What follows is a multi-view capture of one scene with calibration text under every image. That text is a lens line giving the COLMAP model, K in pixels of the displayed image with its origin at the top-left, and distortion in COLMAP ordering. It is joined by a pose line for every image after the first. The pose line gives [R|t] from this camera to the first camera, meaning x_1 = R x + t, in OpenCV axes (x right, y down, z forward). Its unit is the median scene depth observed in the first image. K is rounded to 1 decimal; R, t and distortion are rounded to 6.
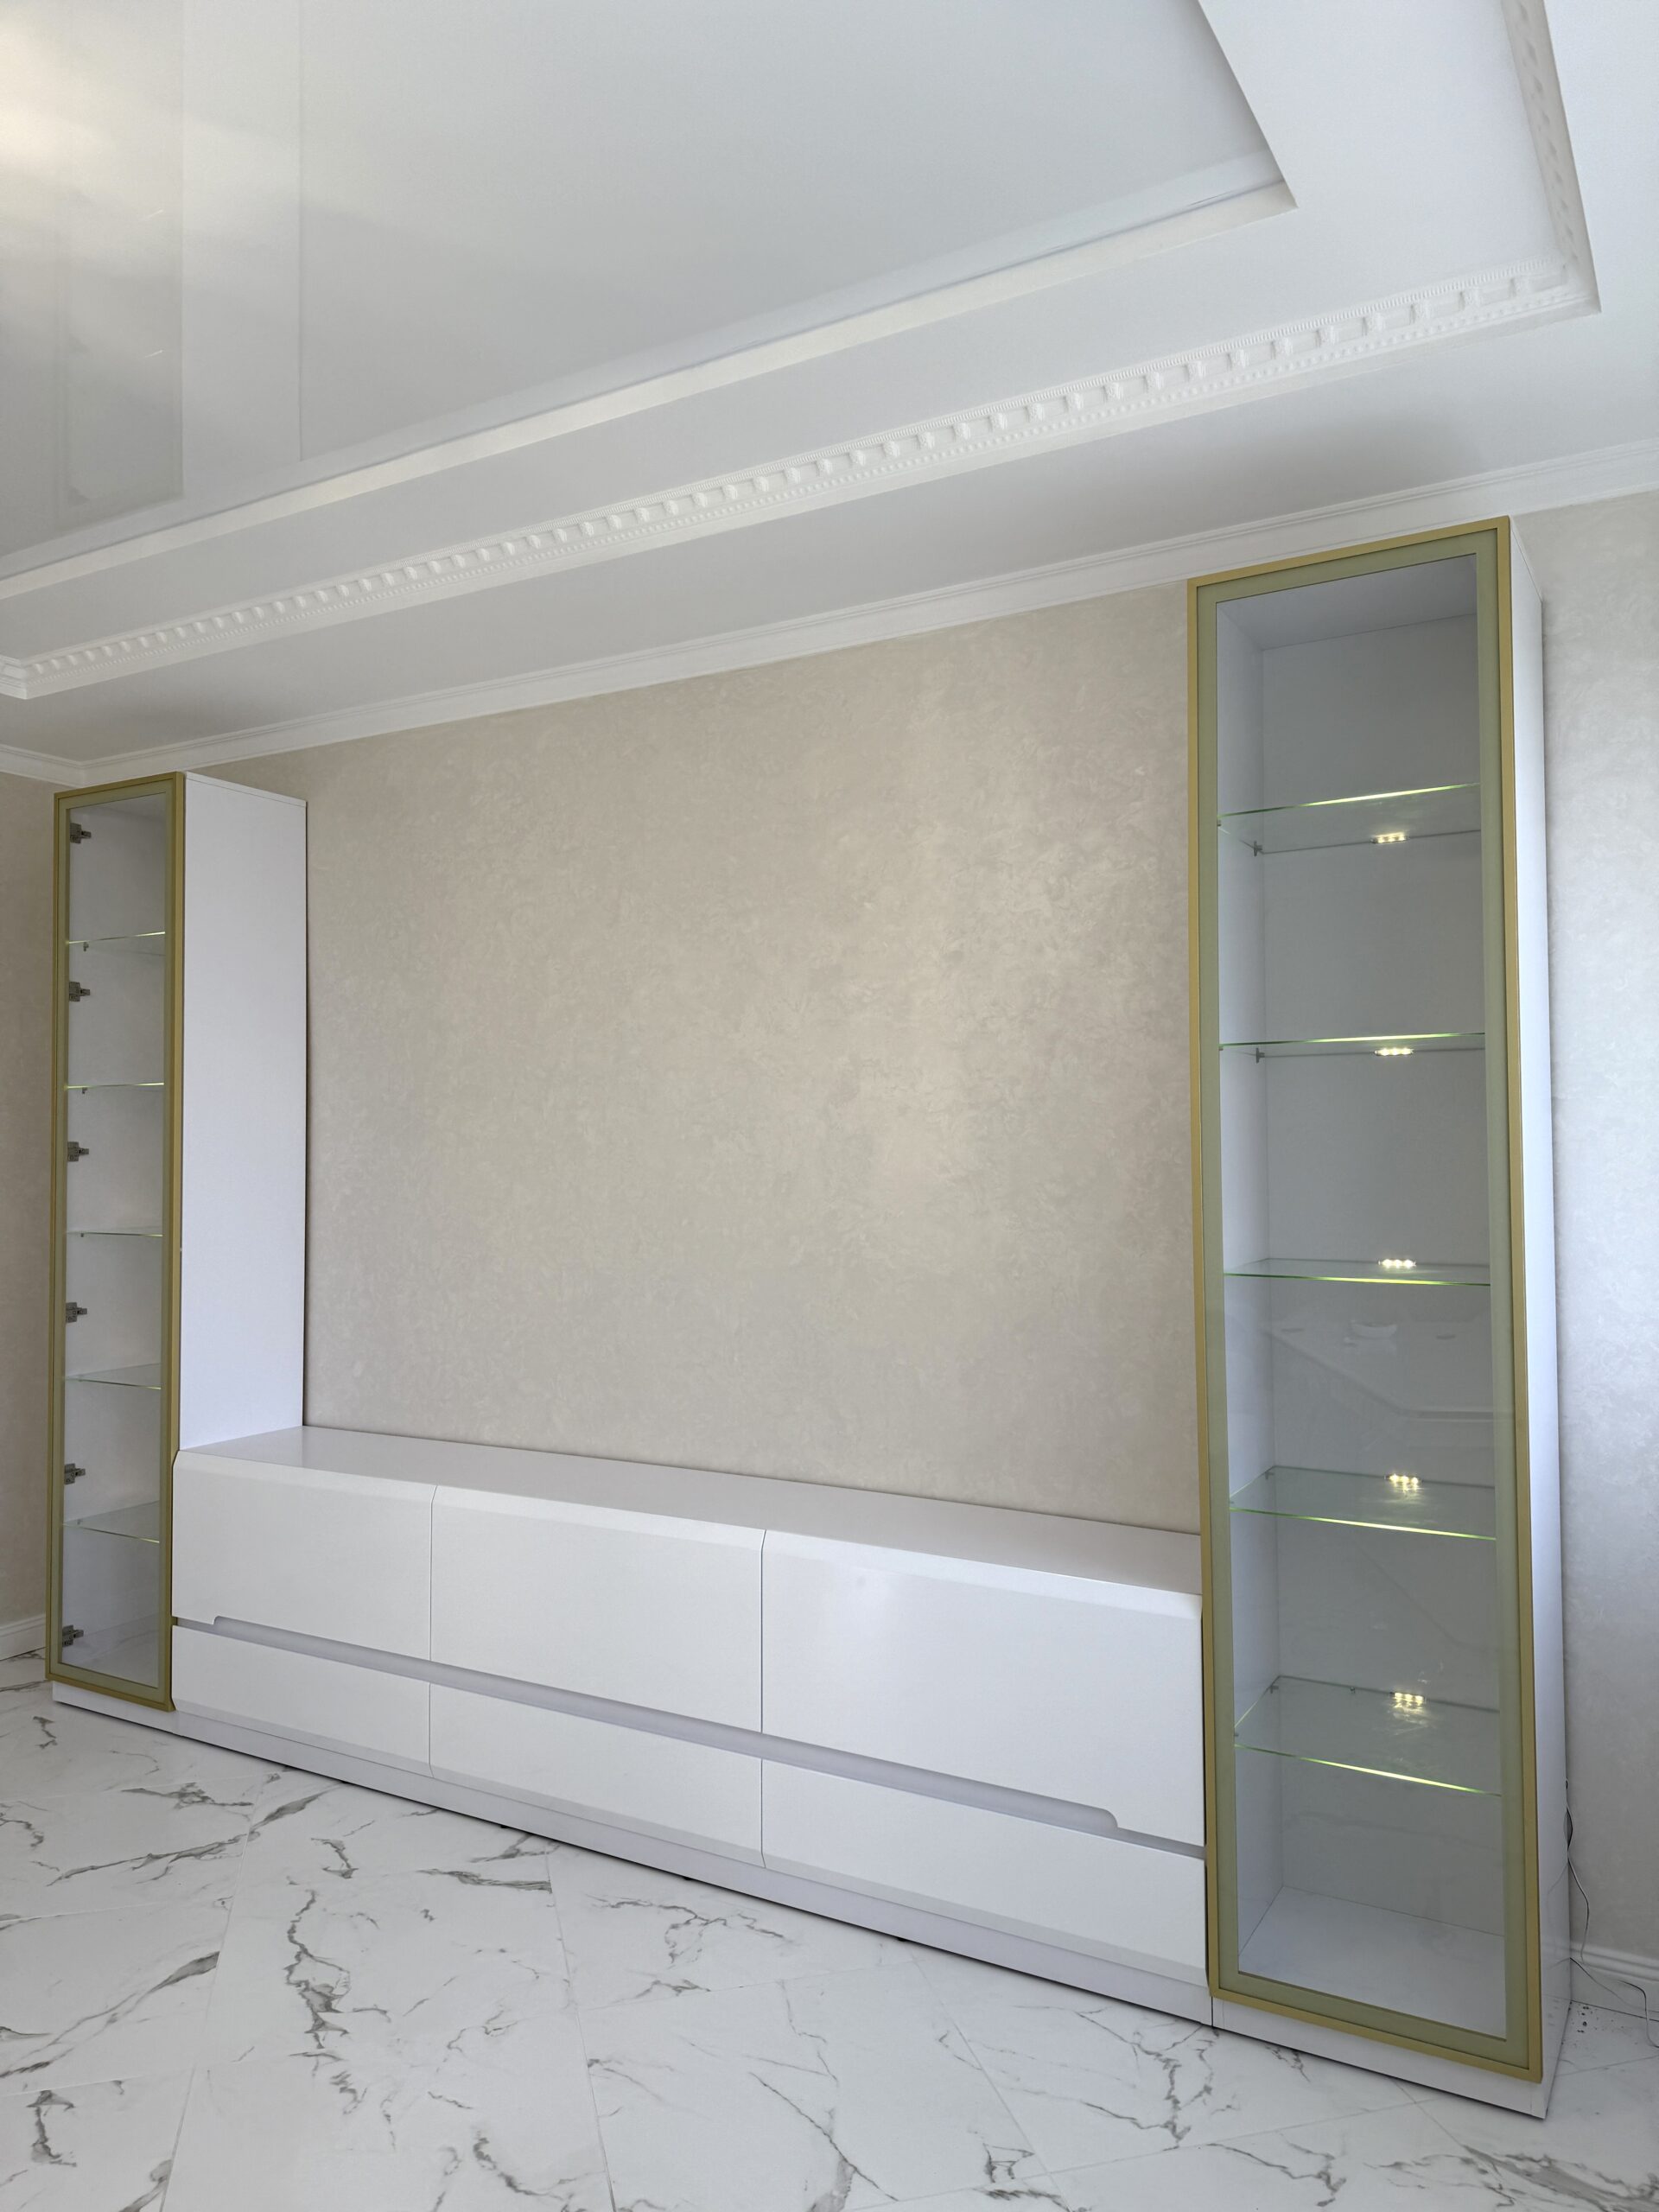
lens RADIAL K [[1555.7, 0, 842.4], [0, 1555.7, 1104.2], [0, 0, 1]] dist [0.039584, -0.037718]
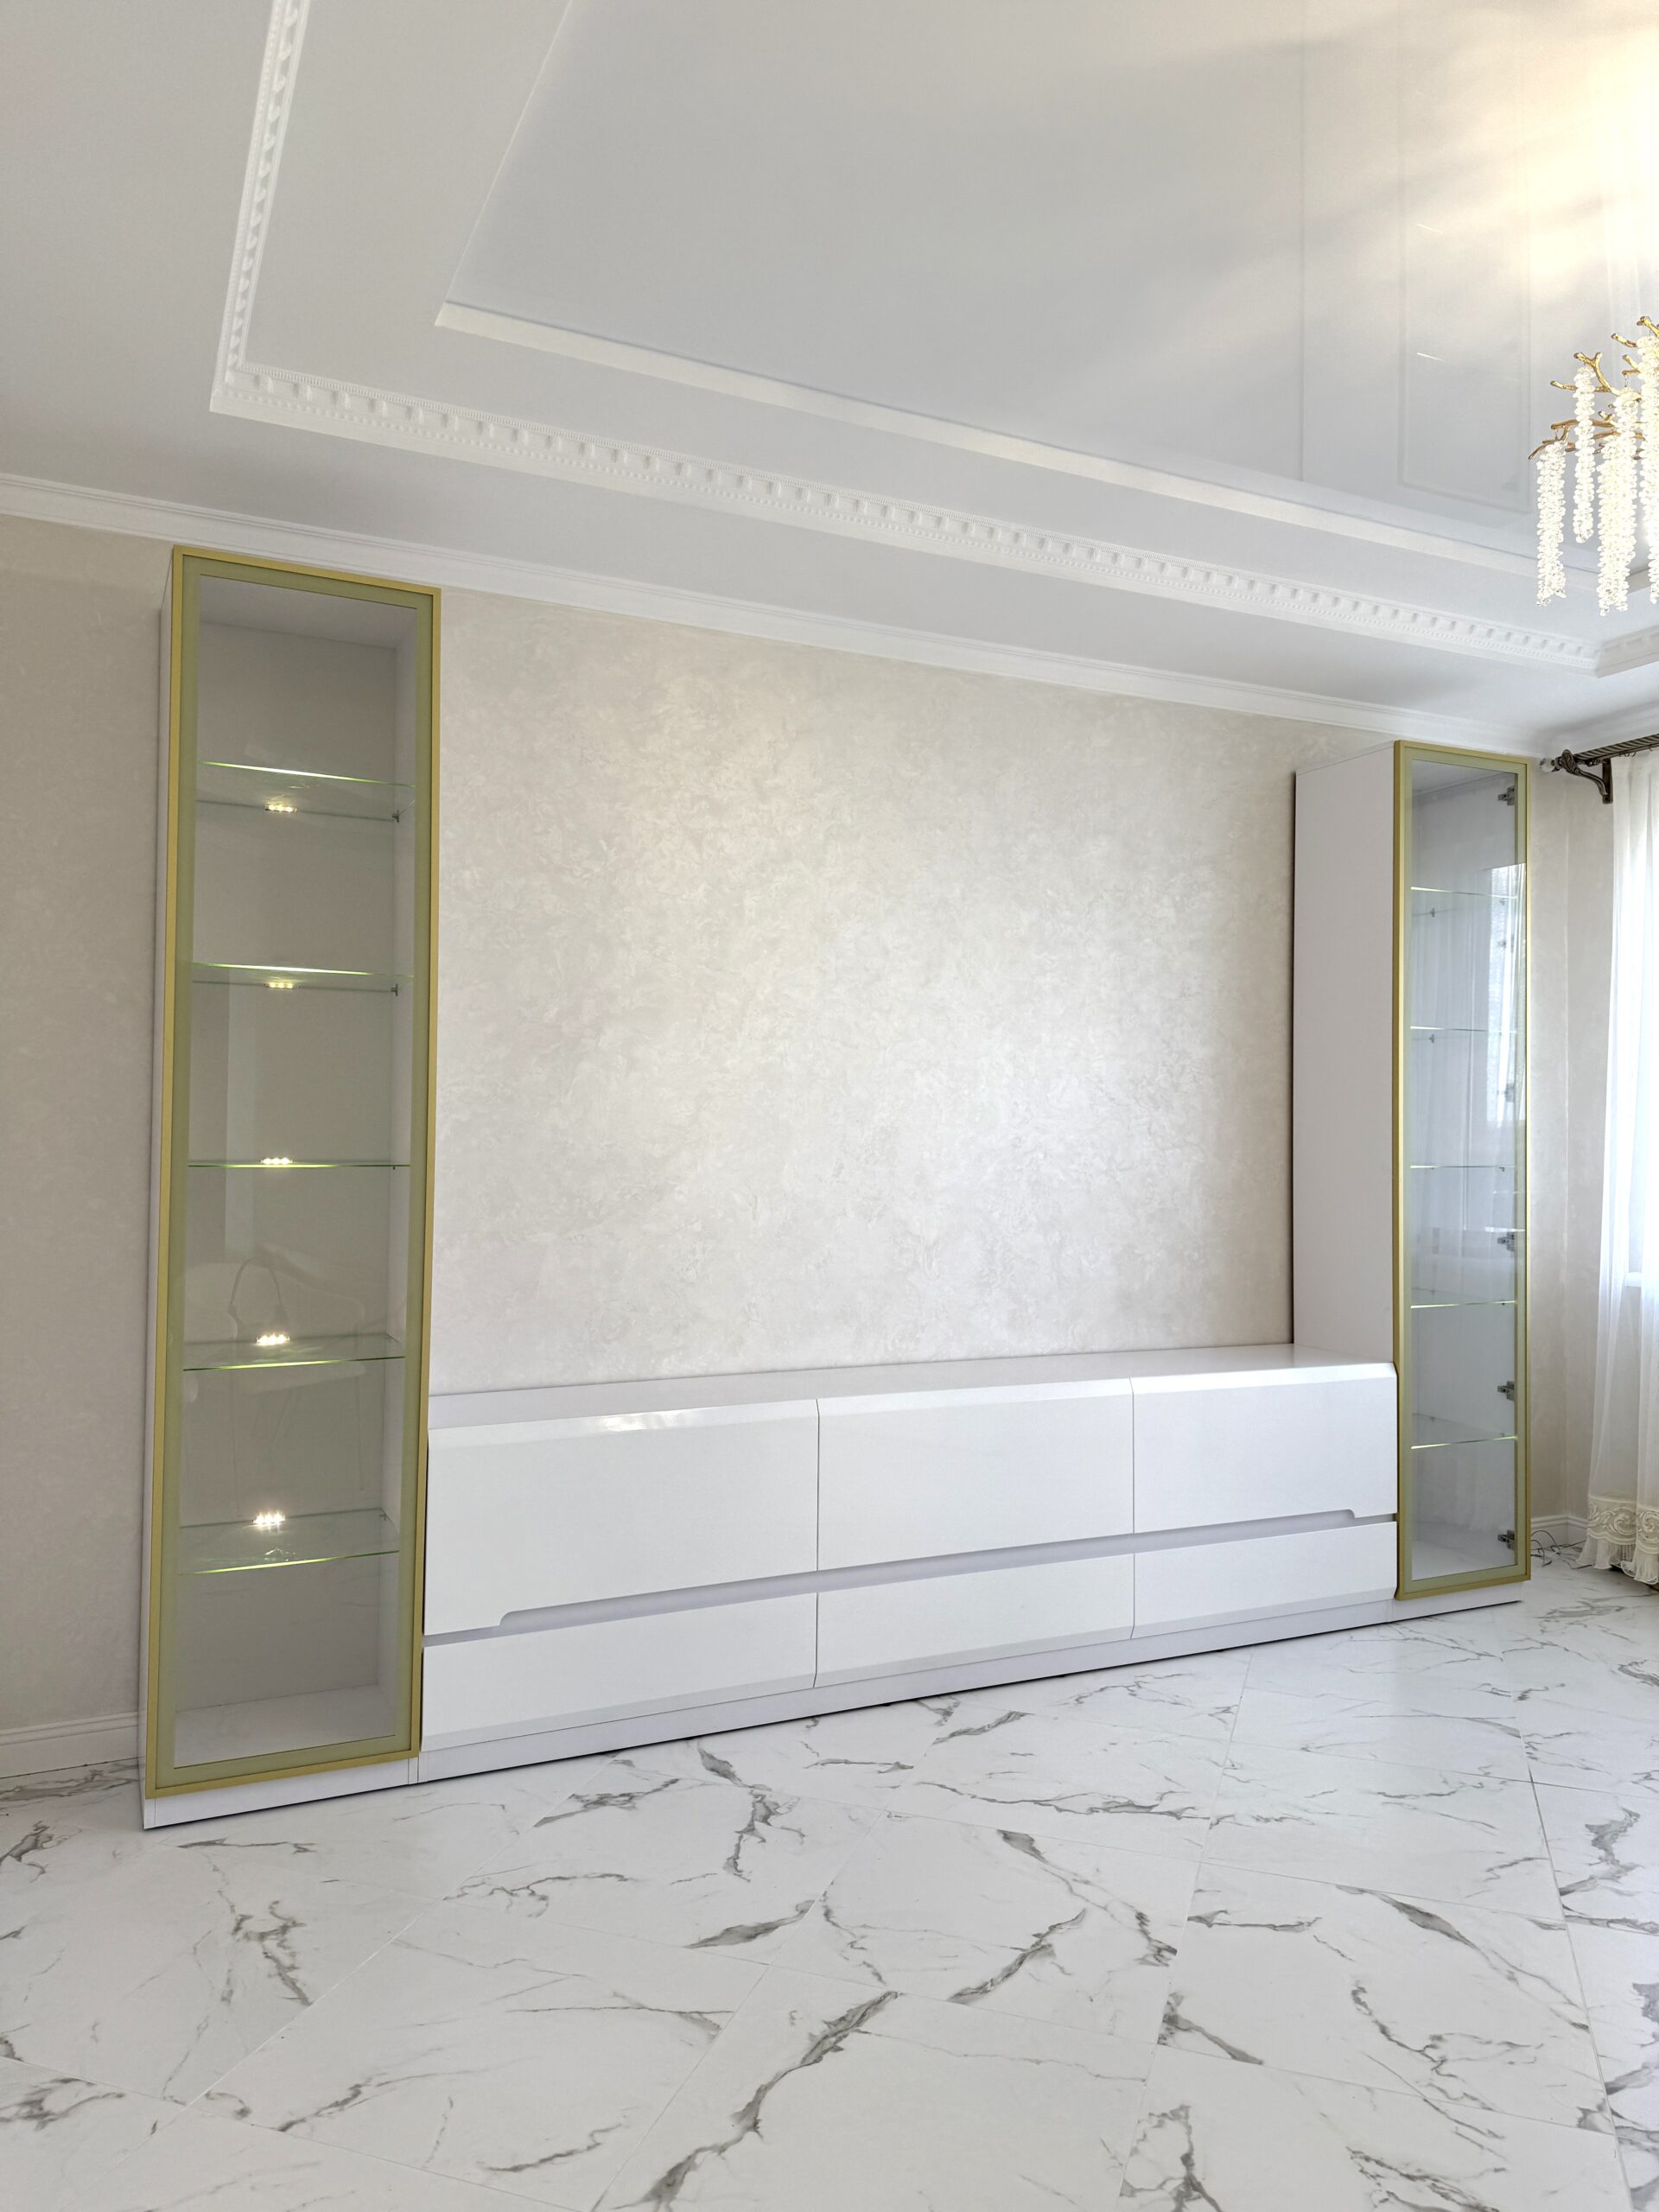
lens RADIAL K [[1537.9, 0, 840.8], [0, 1537.9, 1097.2], [0, 0, 1]] dist [0.048927, -0.048815]
pose [[0.566410, 0.030636, 0.823554, -1.064684], [-0.034819, 0.999306, -0.013227, 0.058073], [-0.823388, -0.021184, 0.567083, 0.414893]]
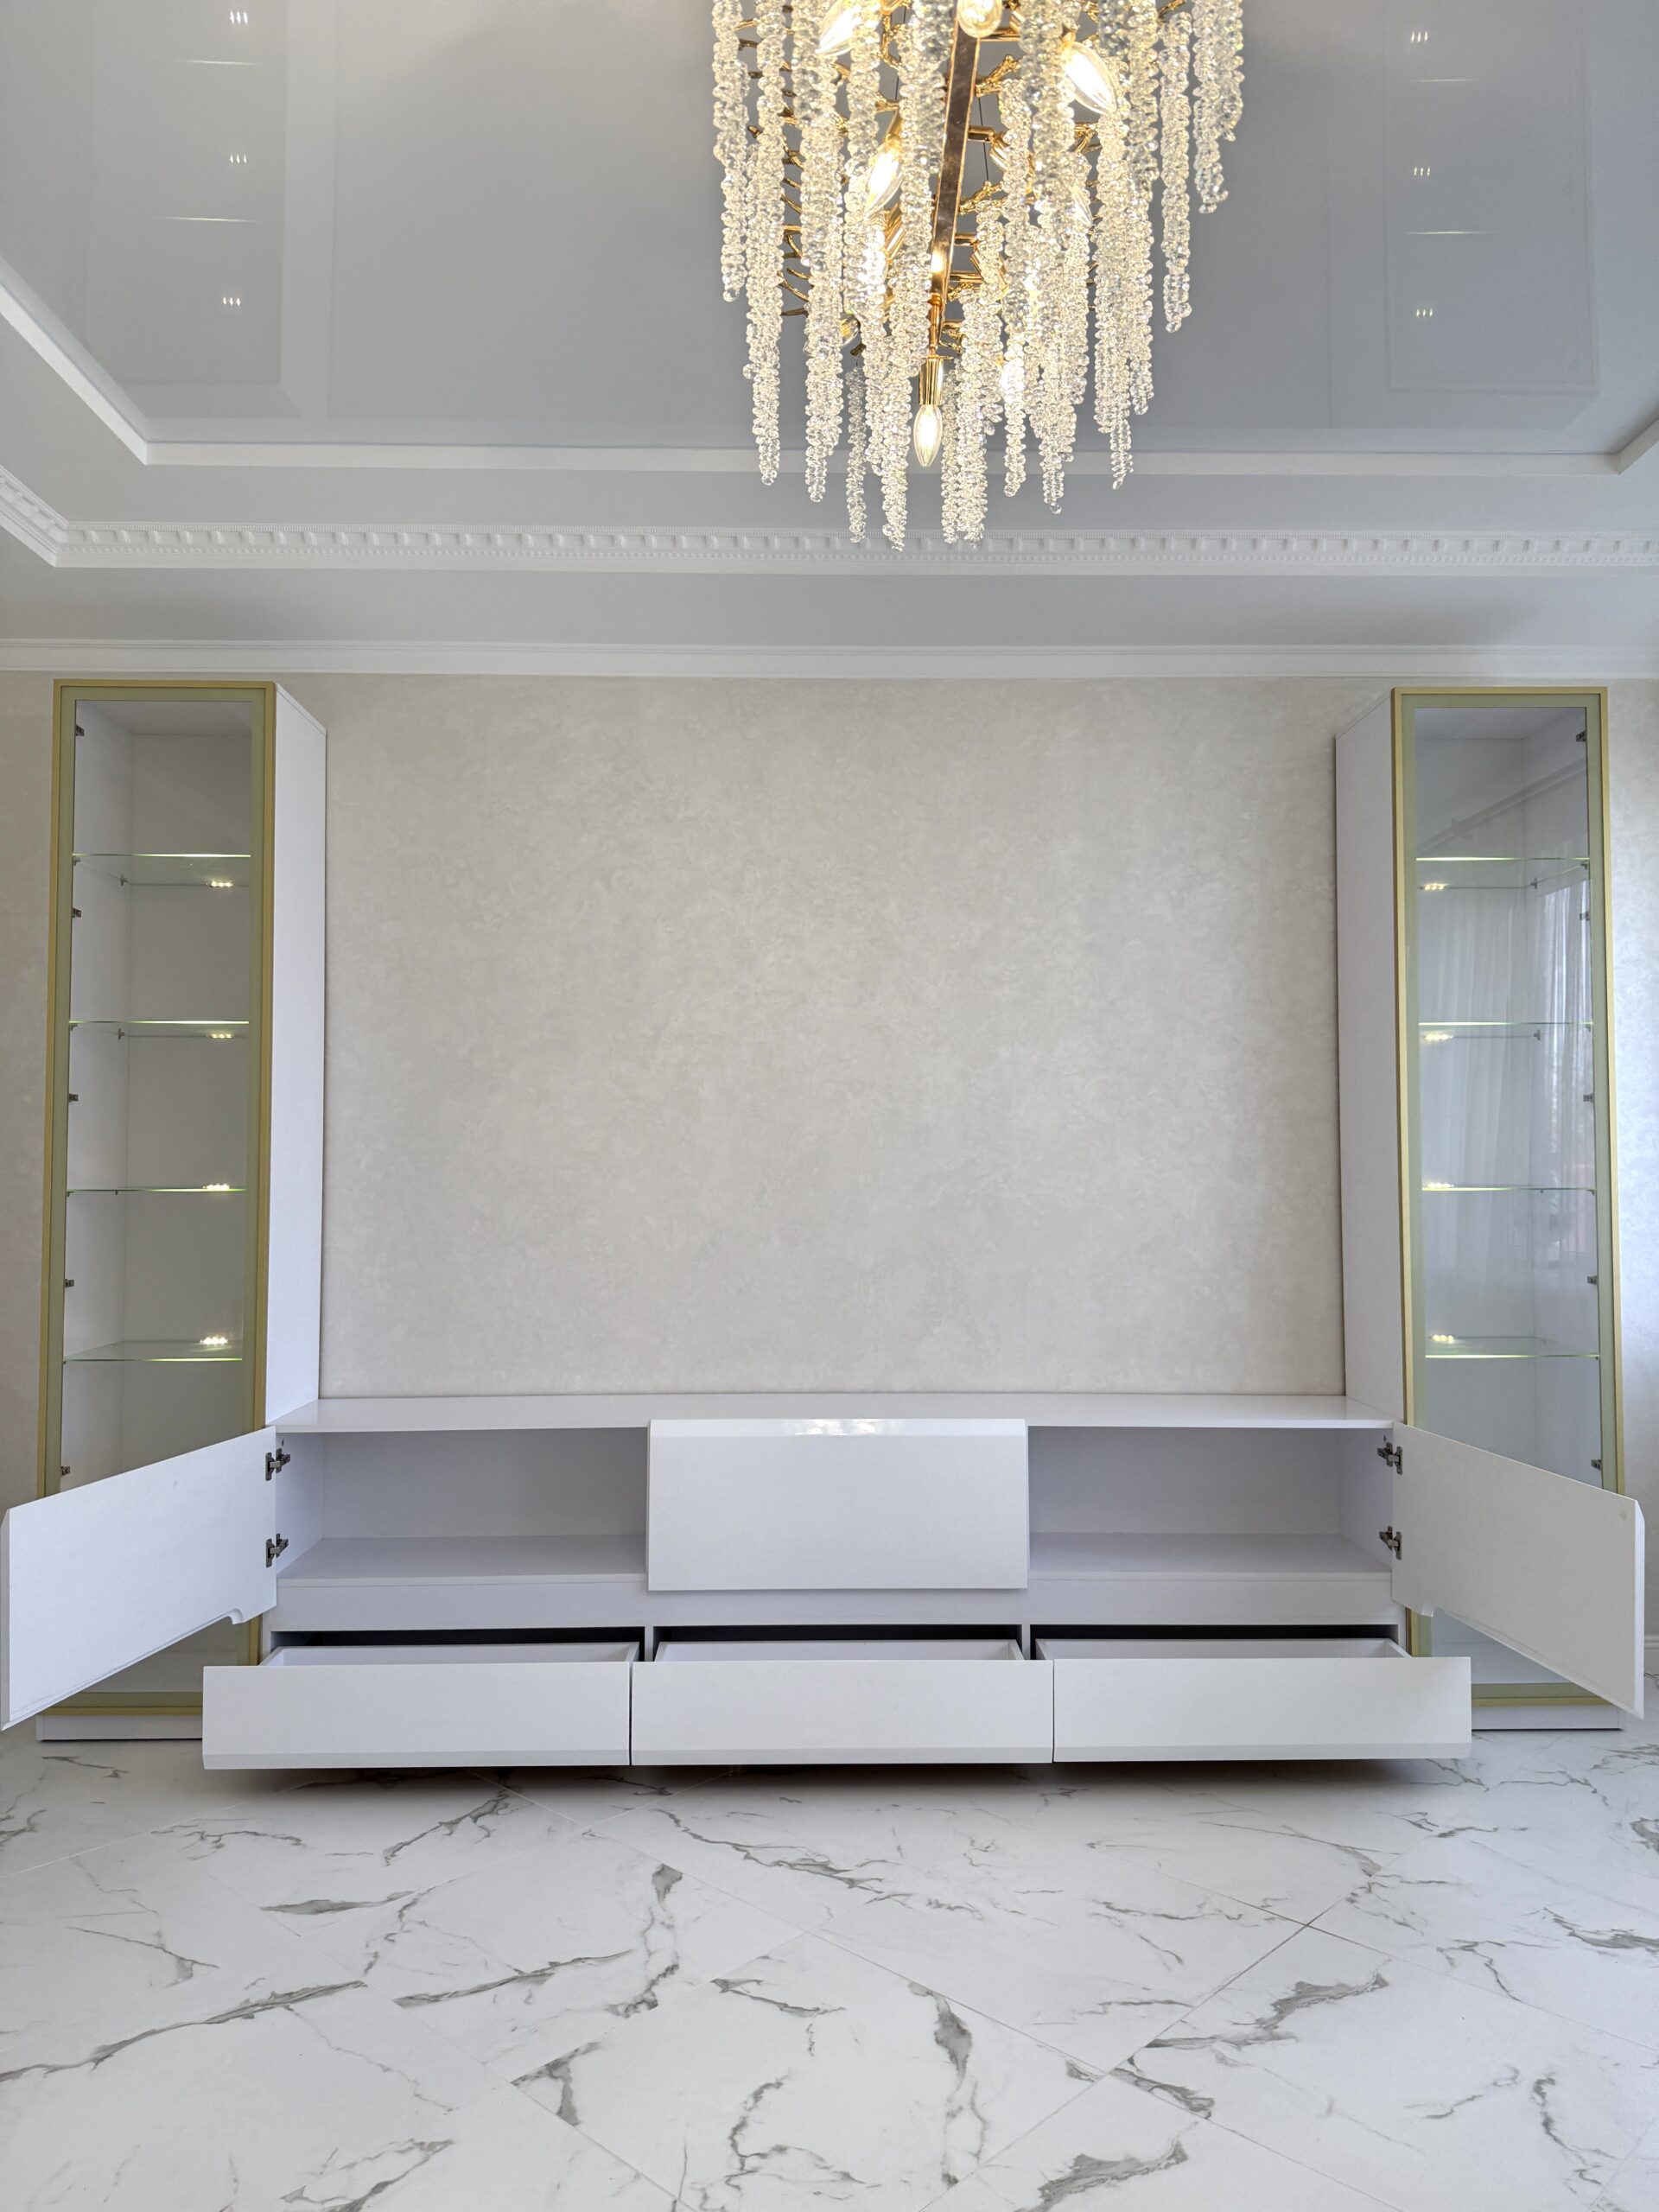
lens RADIAL K [[1555.7, 0, 842.4], [0, 1555.7, 1104.2], [0, 0, 1]] dist [0.039584, -0.037718]
pose [[0.855279, 0.023761, 0.517623, -0.676296], [-0.017248, 0.999700, -0.017392, 0.049200], [-0.517881, 0.005947, 0.855432, 0.051751]]
